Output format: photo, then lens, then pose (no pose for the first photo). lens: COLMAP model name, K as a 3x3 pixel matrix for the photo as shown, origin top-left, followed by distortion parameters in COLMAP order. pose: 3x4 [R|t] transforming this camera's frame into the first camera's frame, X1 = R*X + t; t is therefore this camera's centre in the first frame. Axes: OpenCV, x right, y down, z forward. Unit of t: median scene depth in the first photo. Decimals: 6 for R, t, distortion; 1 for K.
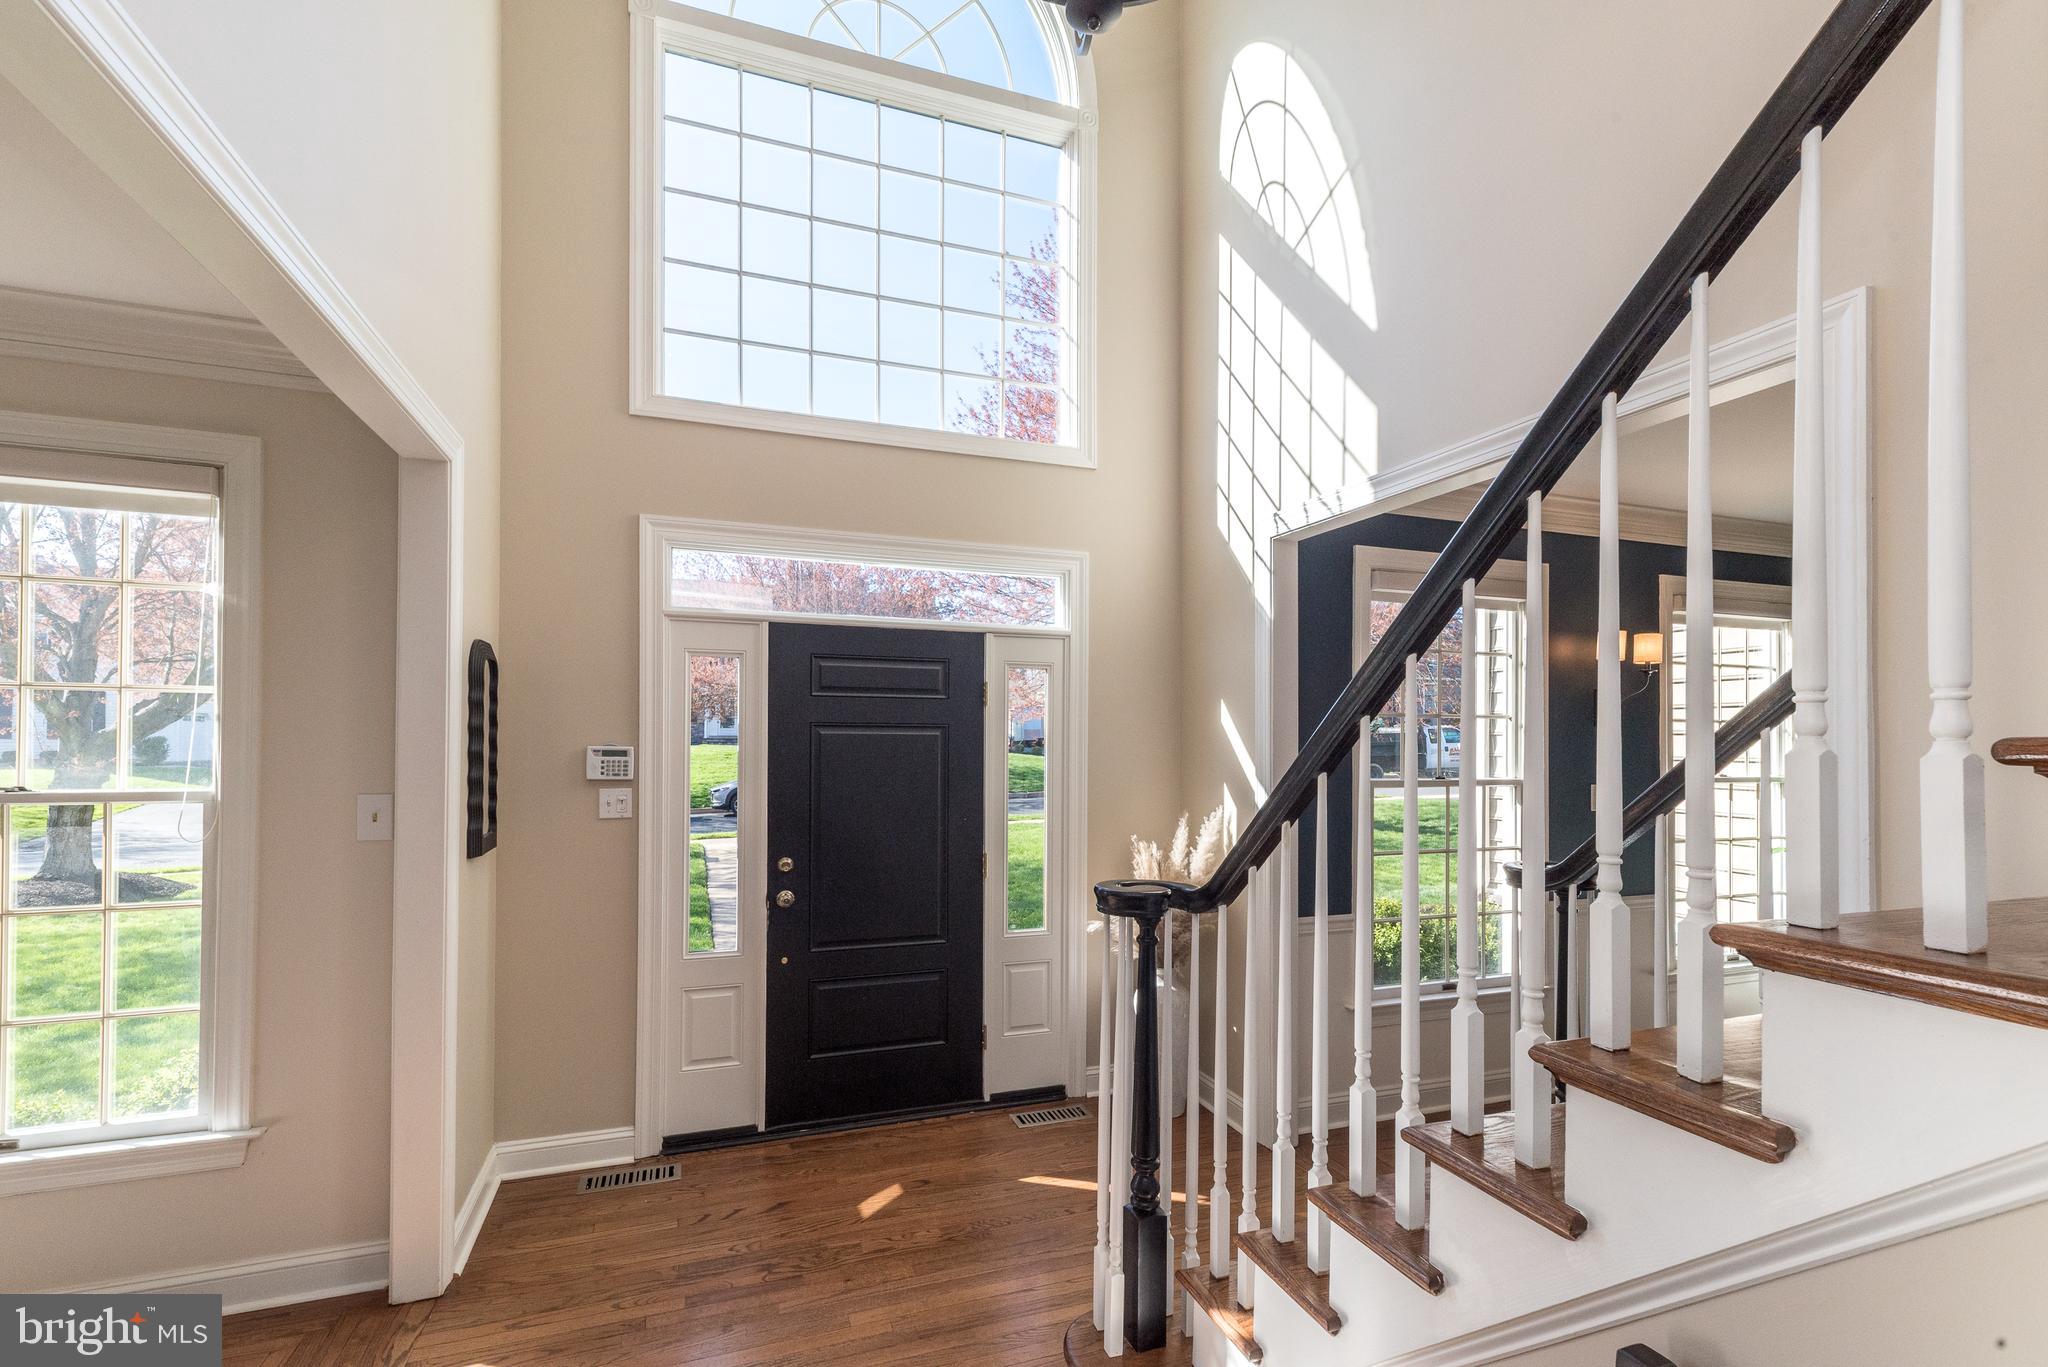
lens RADIAL K [[890.8, 0, 1005.2], [0, 890.8, 744.4], [0, 0, 1]] dist [0.018233, -0.000717]
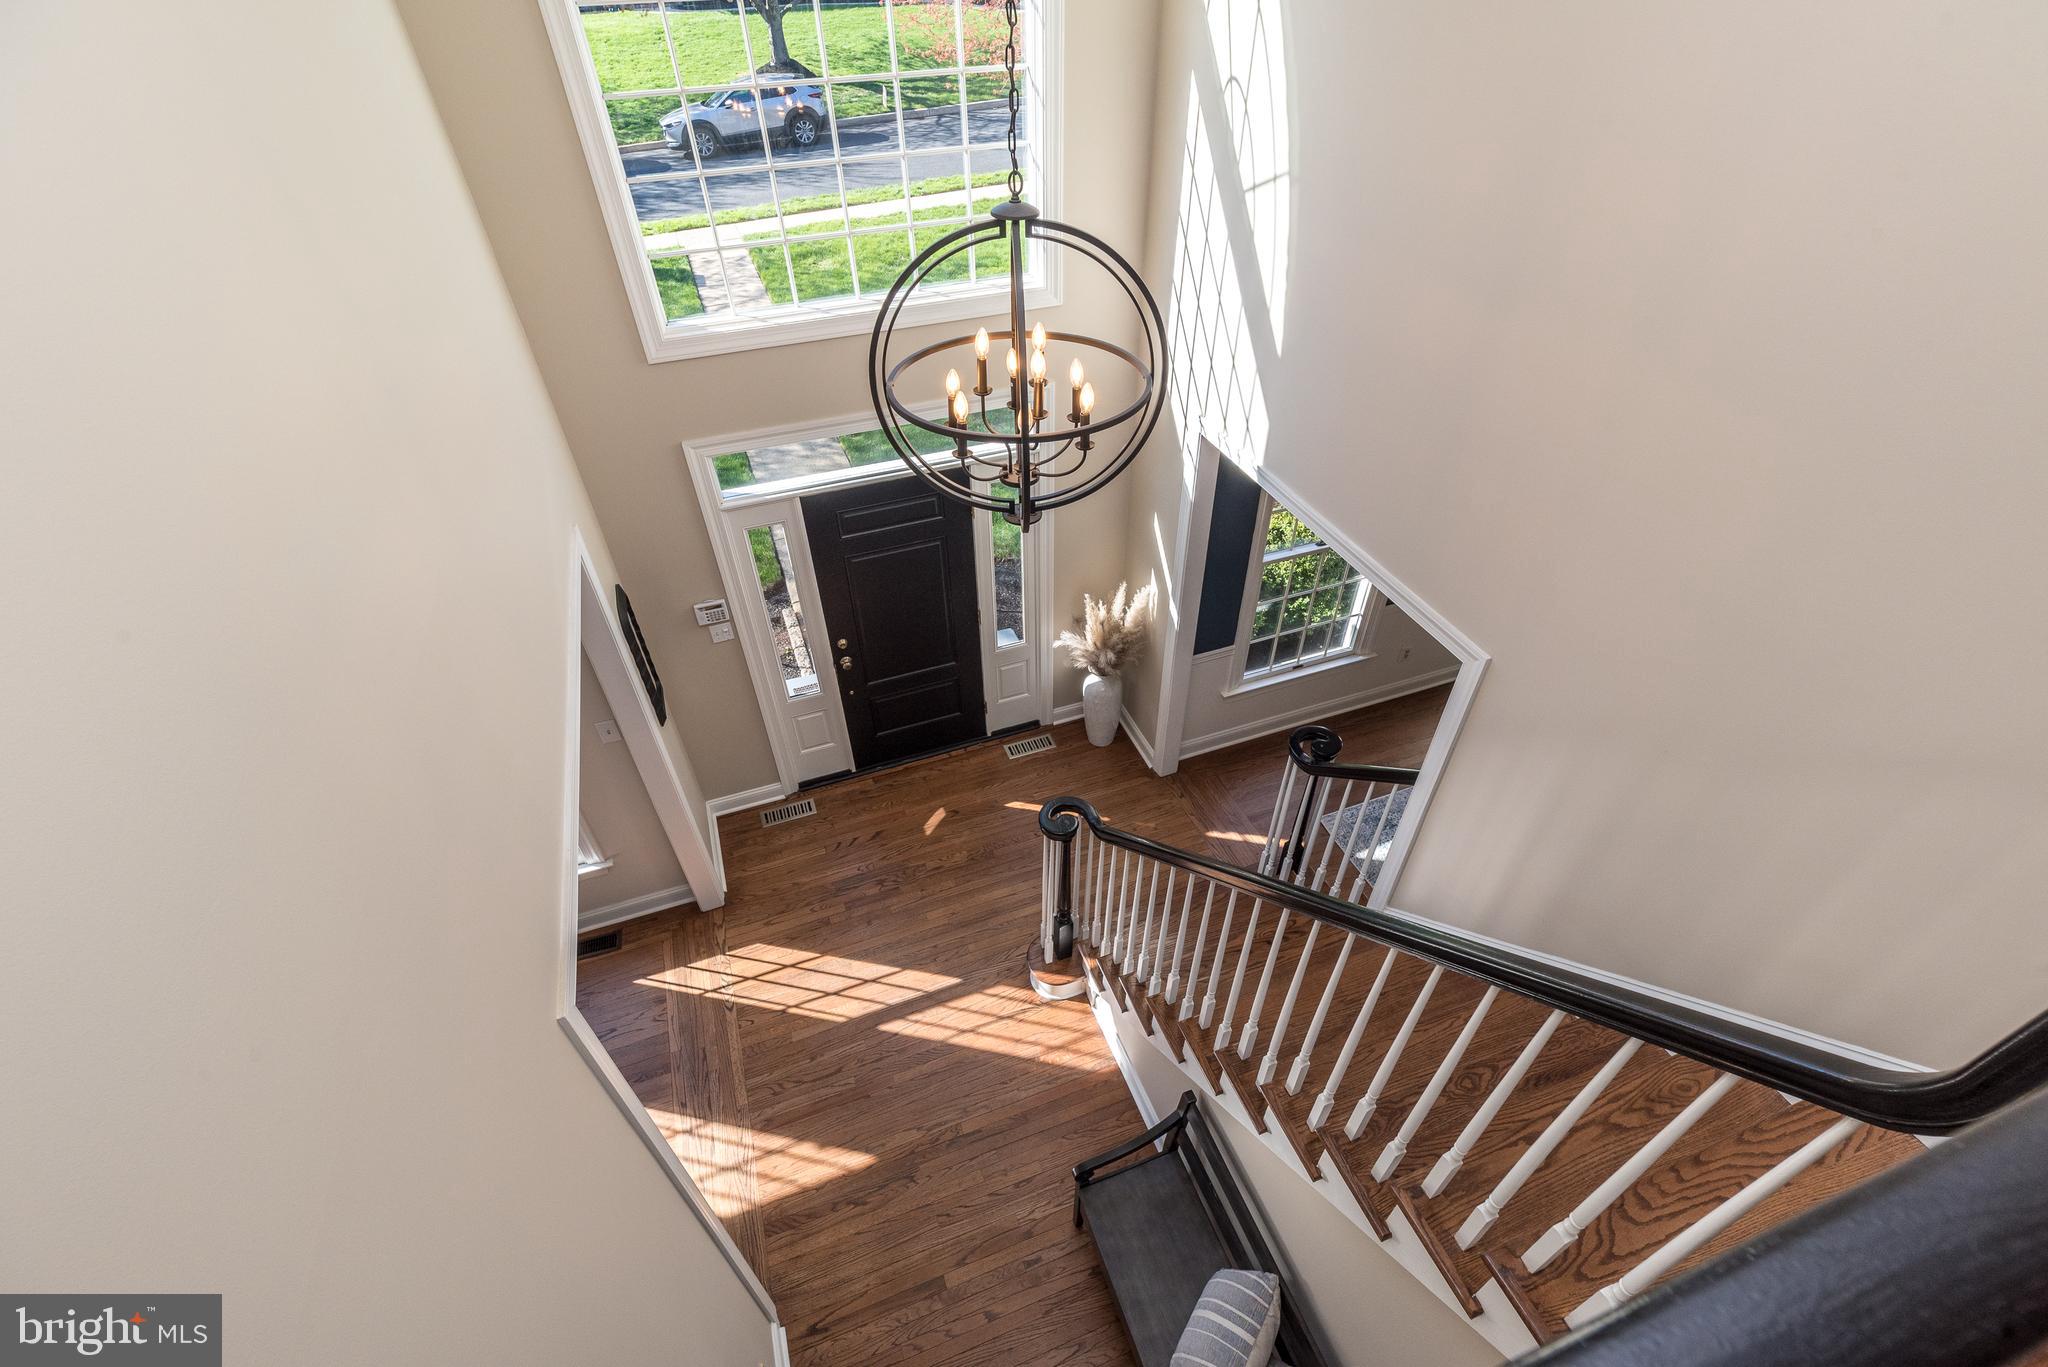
lens RADIAL K [[890.8, 0, 1027.3], [0, 890.8, 692.3], [0, 0, 1]] dist [0.018233, -0.000717]
pose [[0.999507, -0.031354, 0.001585, 0.052334], [0.022512, 0.751016, 0.659900, -0.805284], [-0.021880, -0.659539, 0.751352, -0.157897]]
